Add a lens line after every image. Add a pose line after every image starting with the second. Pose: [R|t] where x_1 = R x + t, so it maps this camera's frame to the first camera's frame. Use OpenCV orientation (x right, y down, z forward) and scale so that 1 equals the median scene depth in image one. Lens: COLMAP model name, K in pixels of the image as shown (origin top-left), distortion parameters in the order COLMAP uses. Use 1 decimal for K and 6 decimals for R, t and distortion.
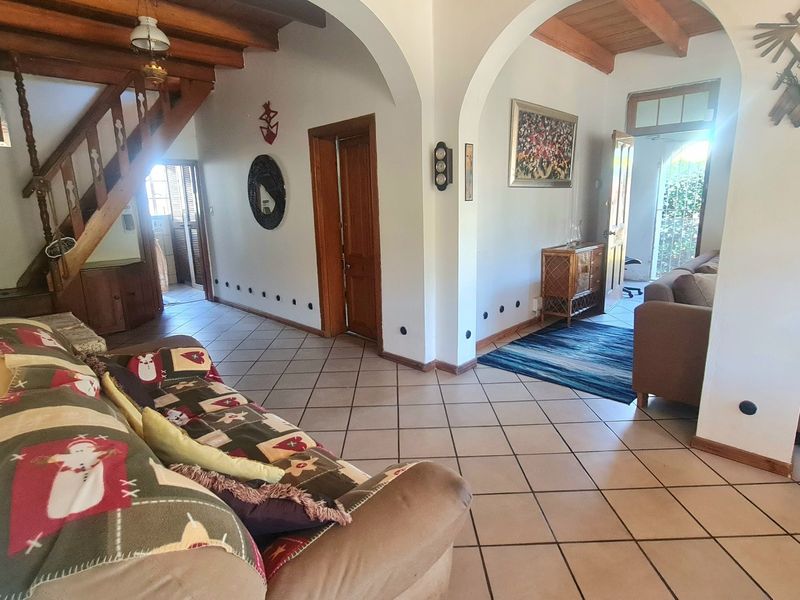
lens RADIAL K [[433.9, 0, 401.1], [0, 433.9, 297.1], [0, 0, 1]] dist [-0.004150, 0.000459]
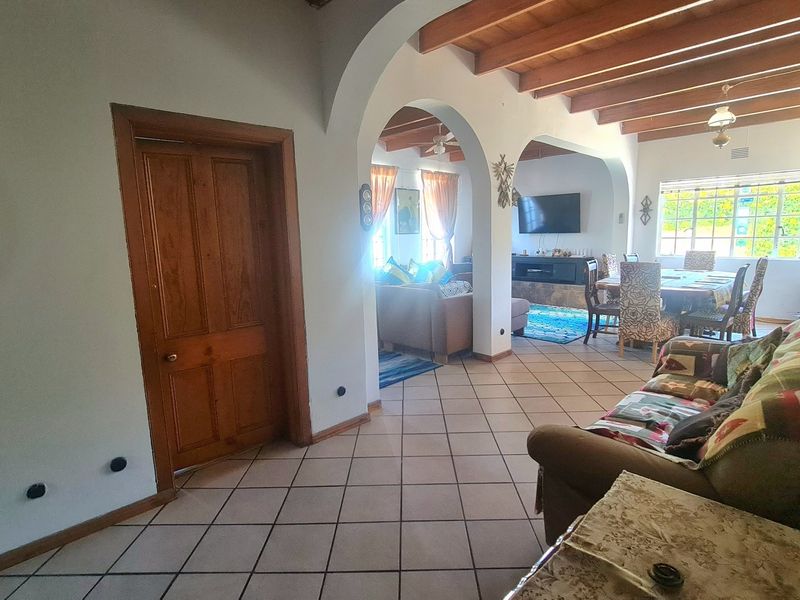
lens RADIAL K [[433.9, 0, 401.1], [0, 433.9, 297.1], [0, 0, 1]] dist [-0.004150, 0.000459]
pose [[0.026437, -0.123182, 0.992032, -0.744690], [0.240693, 0.963968, 0.113283, -0.154956], [-0.970241, 0.235780, 0.055133, 0.727038]]
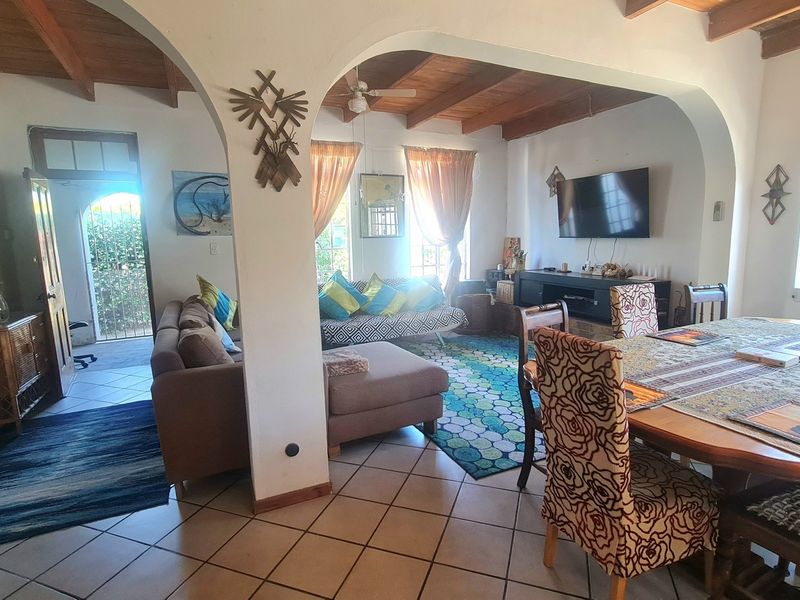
lens RADIAL K [[433.9, 0, 401.1], [0, 433.9, 297.1], [0, 0, 1]] dist [-0.004150, 0.000459]
pose [[0.356526, -0.116126, 0.927041, -0.019027], [0.216630, 0.975479, 0.038881, -0.048426], [-0.908824, 0.186962, 0.372940, 0.162948]]
